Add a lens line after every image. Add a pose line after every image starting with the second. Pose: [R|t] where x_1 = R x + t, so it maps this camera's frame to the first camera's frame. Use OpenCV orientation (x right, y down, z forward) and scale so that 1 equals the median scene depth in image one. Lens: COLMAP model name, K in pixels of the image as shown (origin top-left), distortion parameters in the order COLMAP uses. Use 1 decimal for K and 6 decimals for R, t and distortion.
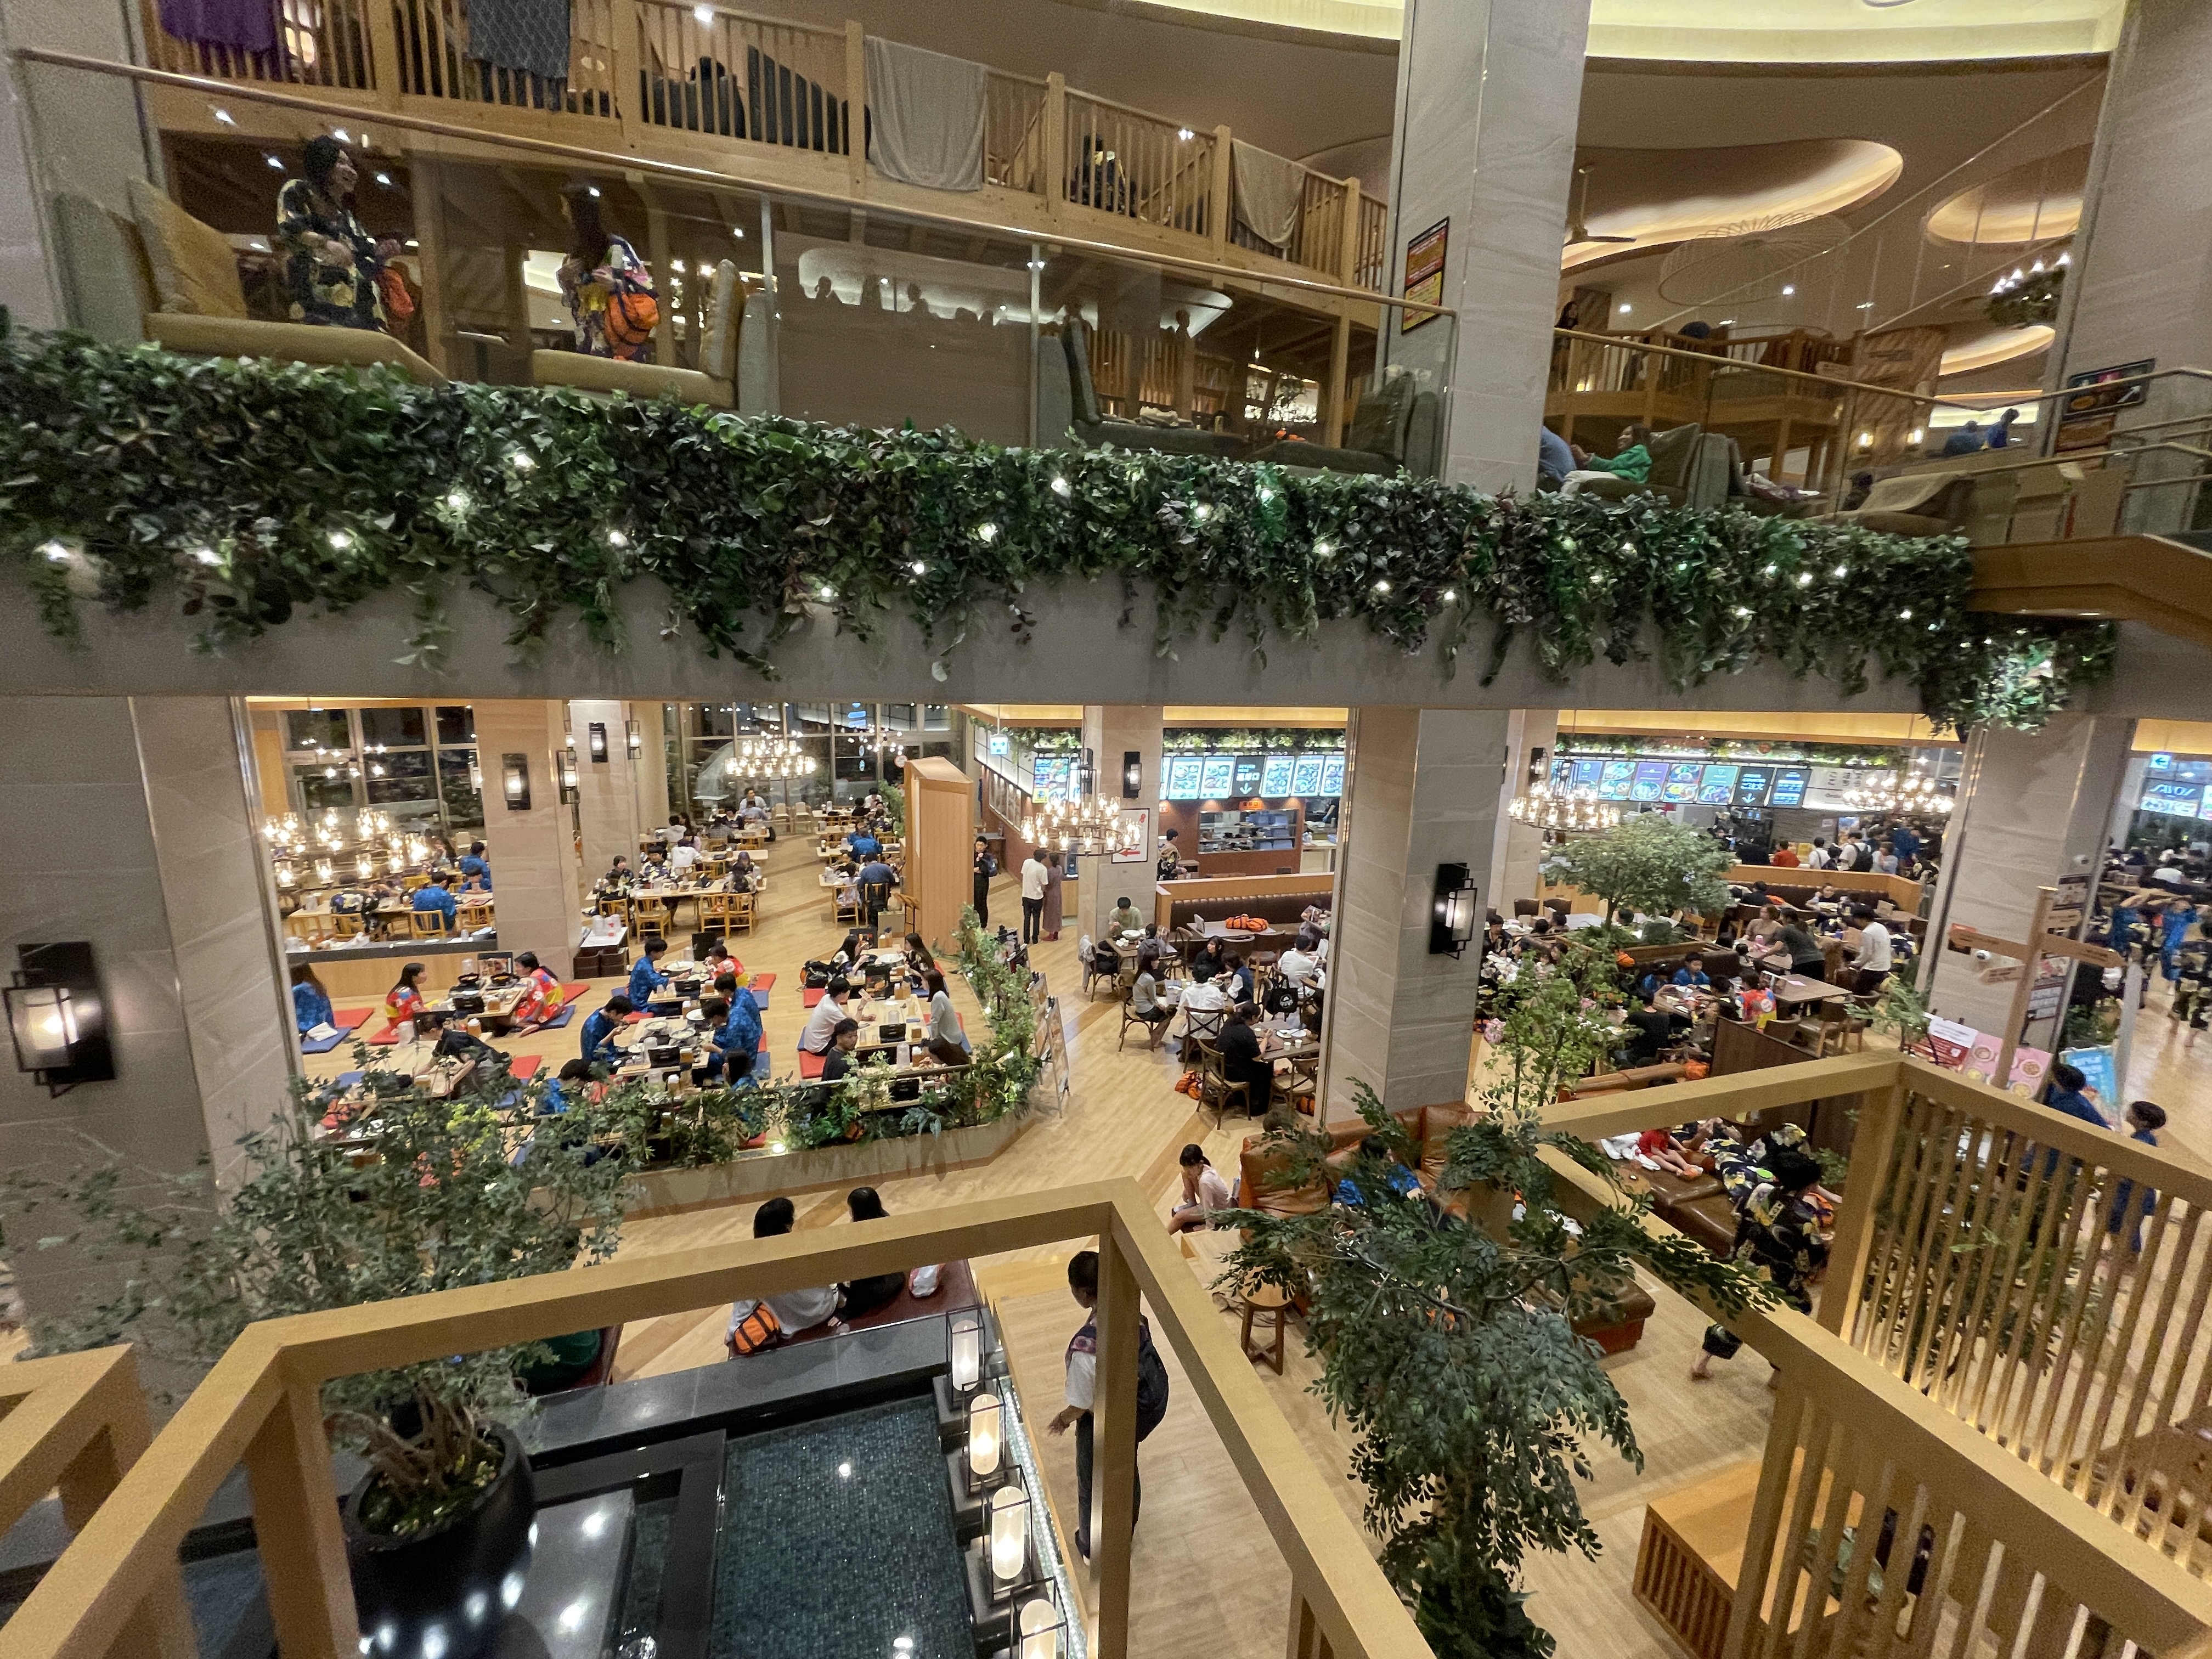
lens RADIAL K [[891.7, 0, 1107.1], [0, 891.7, 831.9], [0, 0, 1]] dist [-0.002289, -0.000245]
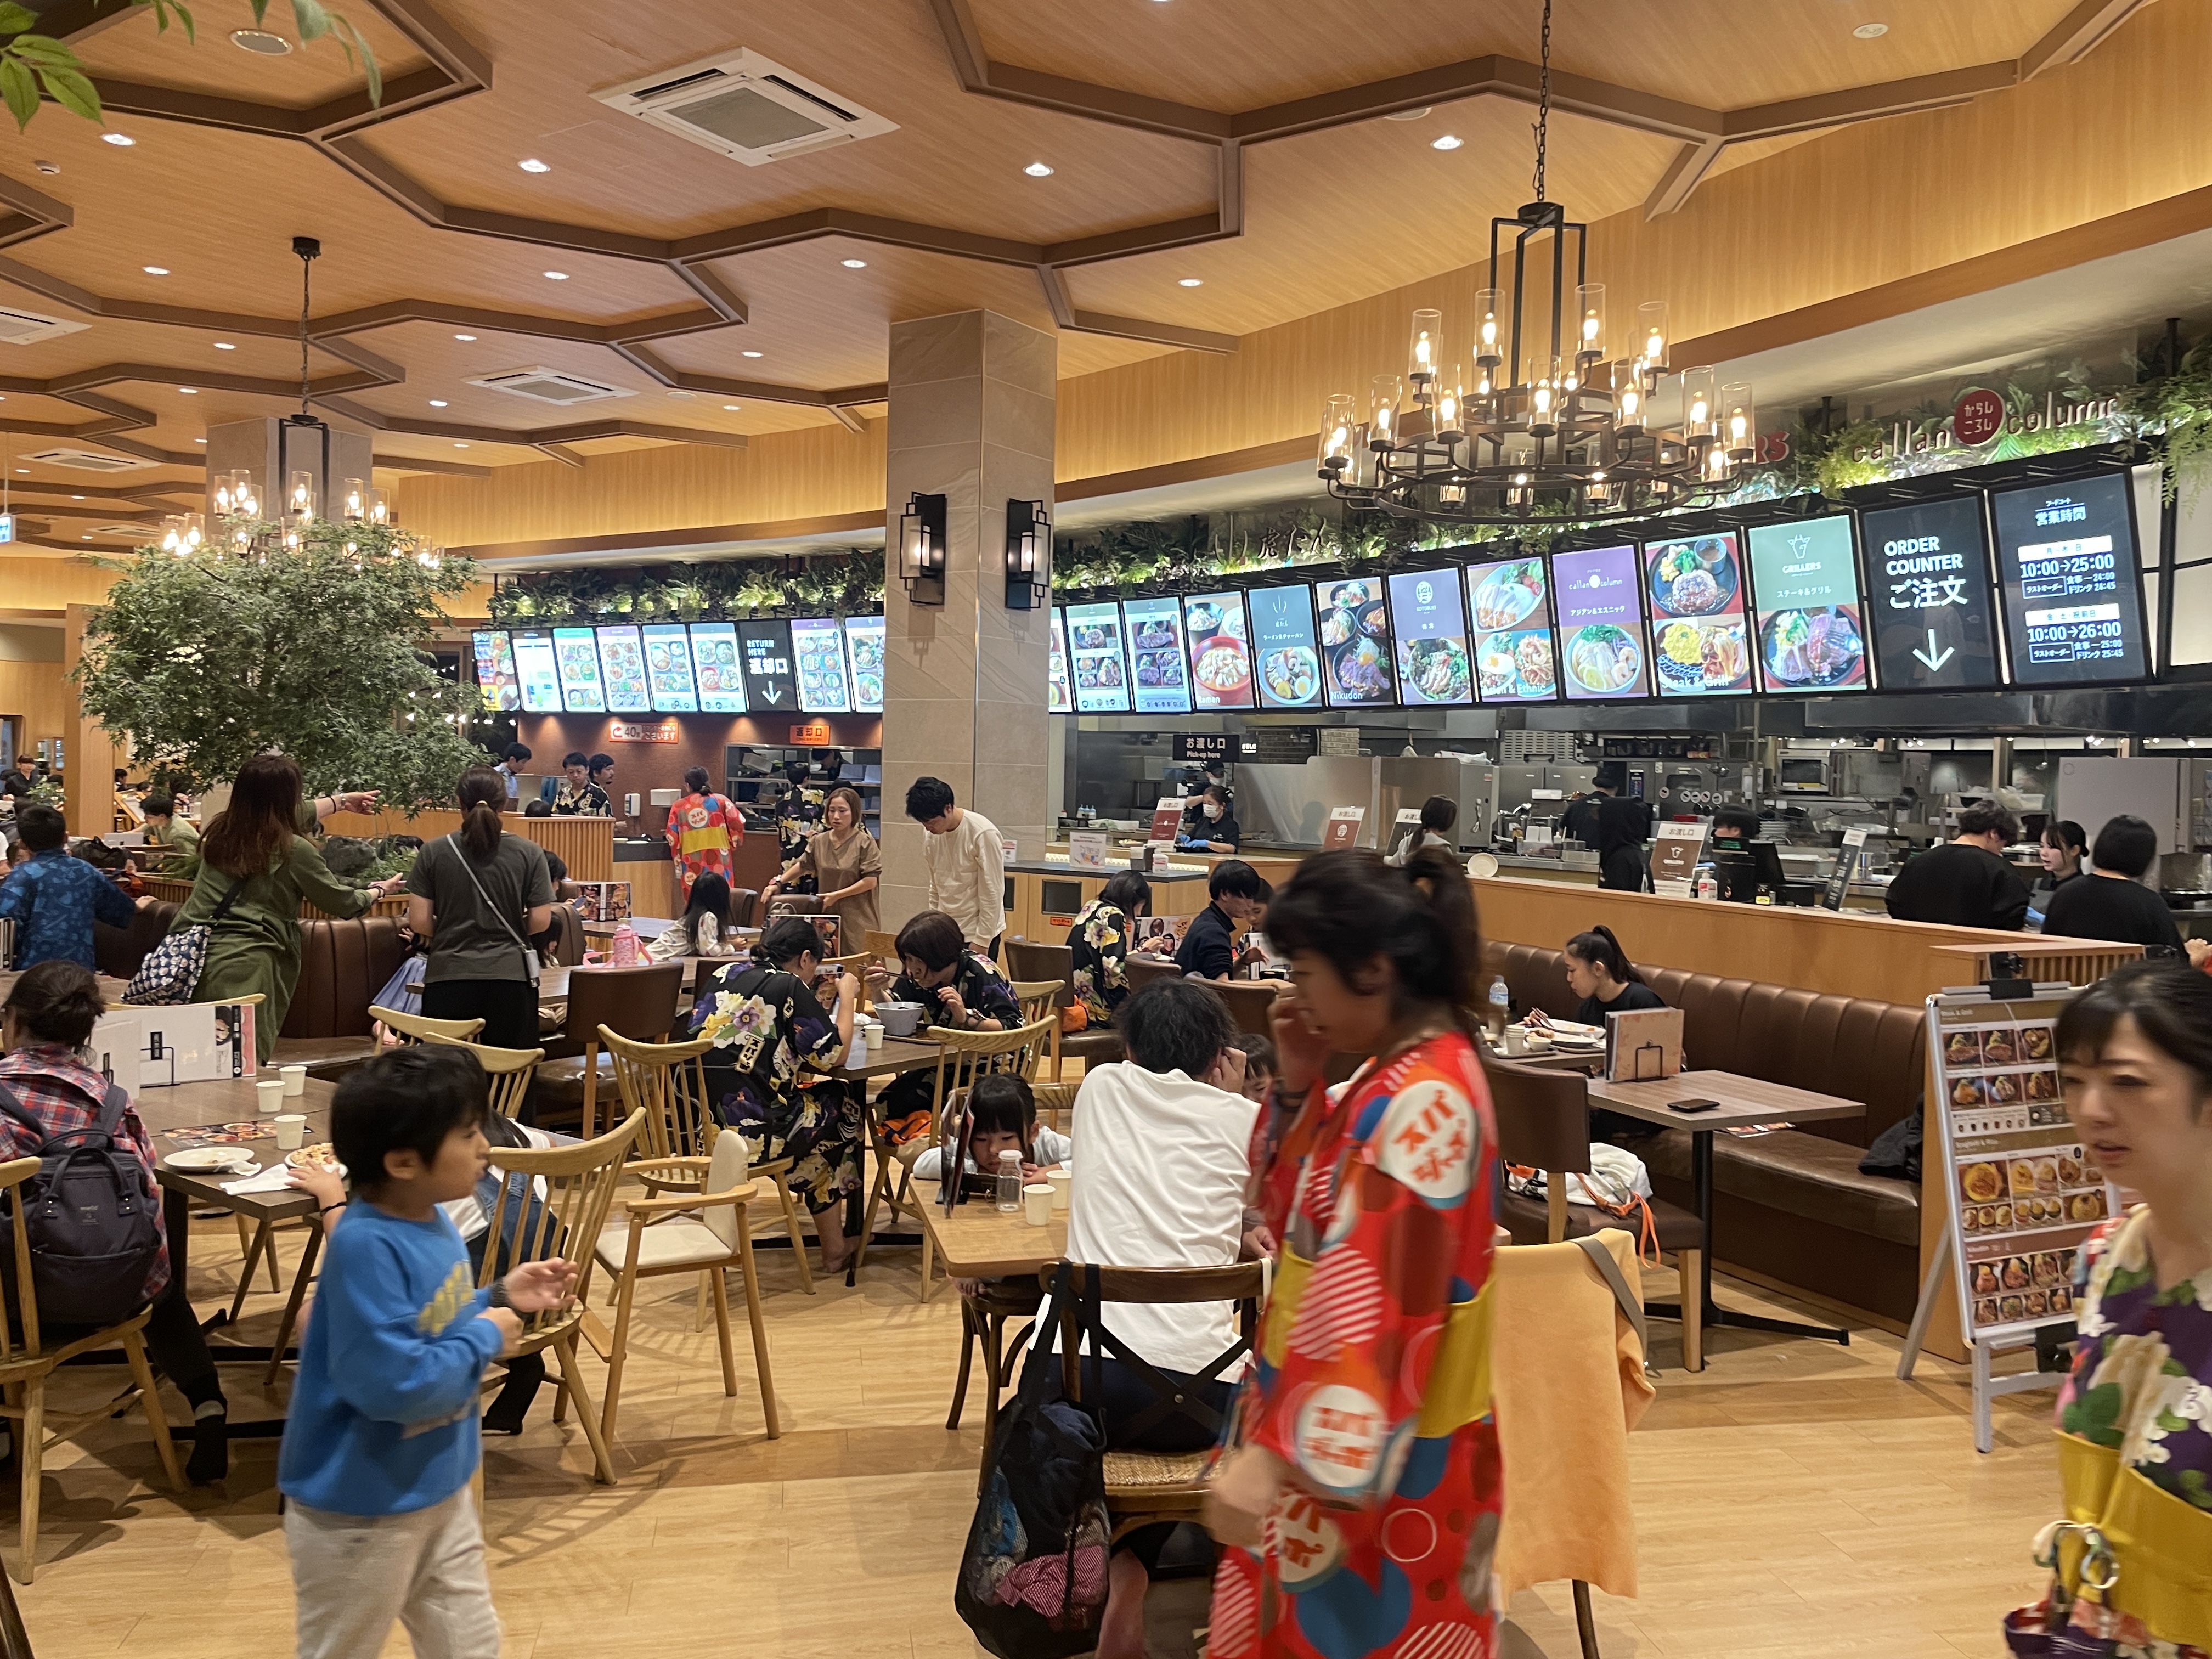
lens RADIAL K [[1659.3, 0, 1112.7], [0, 1659.3, 819.6], [0, 0, 1]] dist [0.080802, -0.103325]
pose [[0.604590, 0.008719, -0.796489, 2.937461], [-0.163675, 0.979962, -0.113513, 0.270562], [0.779540, 0.198994, 0.593902, 1.872801]]
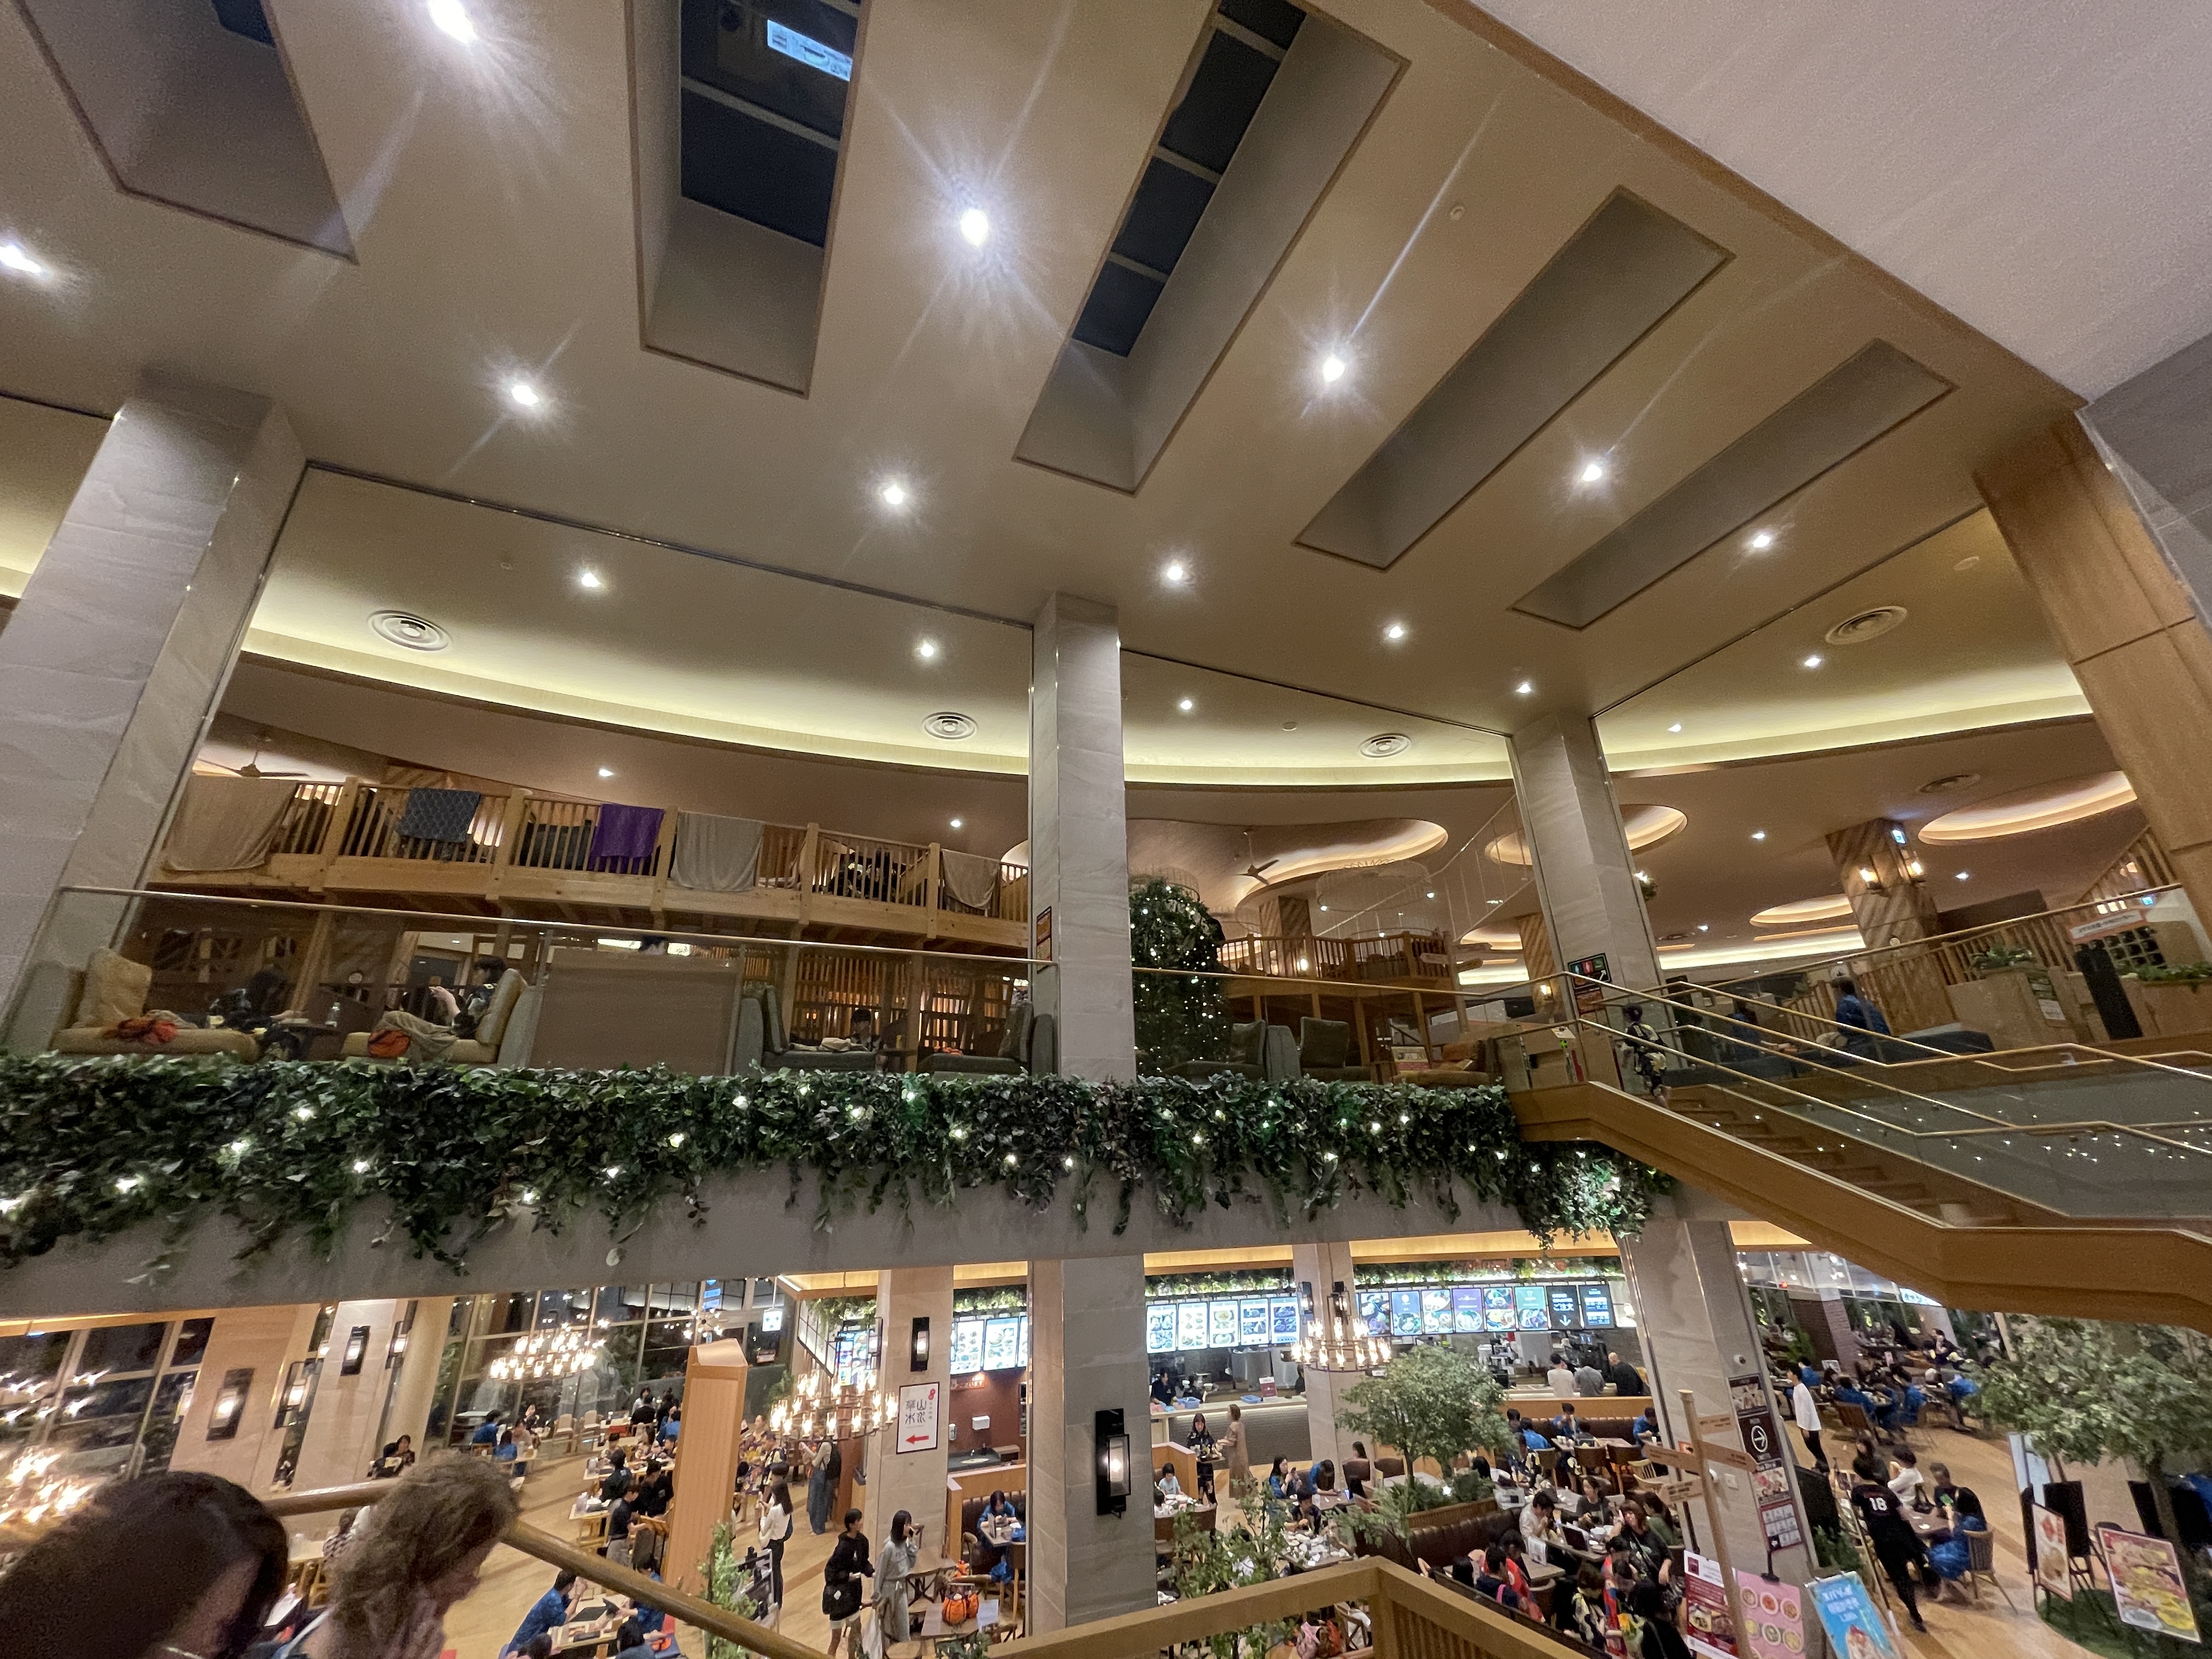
lens RADIAL K [[891.7, 0, 1107.1], [0, 891.7, 831.9], [0, 0, 1]] dist [-0.002289, -0.000245]
pose [[0.994022, -0.020539, 0.107235, 0.322781], [0.076463, 0.832043, -0.549416, 0.052631], [-0.077940, 0.554331, 0.828639, -0.352408]]
